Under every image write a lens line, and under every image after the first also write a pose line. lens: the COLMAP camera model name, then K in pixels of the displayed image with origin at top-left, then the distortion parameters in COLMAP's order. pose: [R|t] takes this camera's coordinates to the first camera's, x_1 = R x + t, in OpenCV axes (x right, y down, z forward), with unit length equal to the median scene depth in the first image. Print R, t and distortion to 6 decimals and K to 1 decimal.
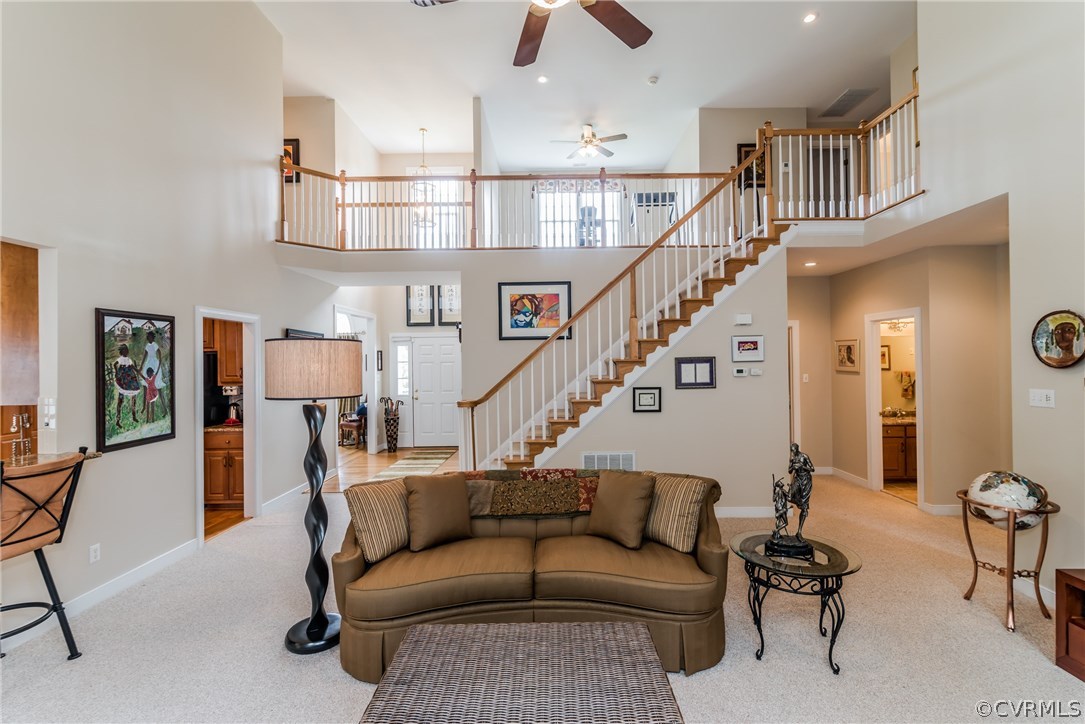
lens RADIAL K [[490.5, 0, 543.1], [0, 490.5, 359.8], [0, 0, 1]] dist [0.004217, 0.000701]
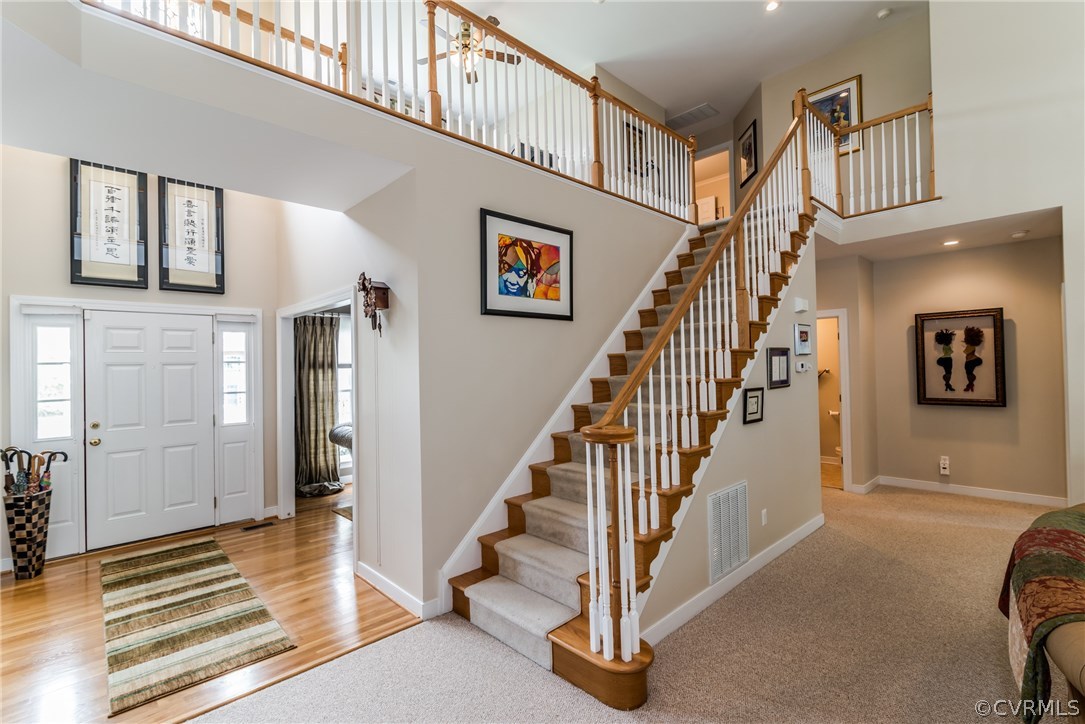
lens RADIAL K [[490.5, 0, 543.2], [0, 490.5, 362.5], [0, 0, 1]] dist [0.004217, 0.000701]
pose [[0.718998, 0.005505, 0.694990, -0.416566], [0.009006, 0.999811, -0.017236, 0.022966], [-0.694953, 0.018651, 0.718813, 0.566239]]
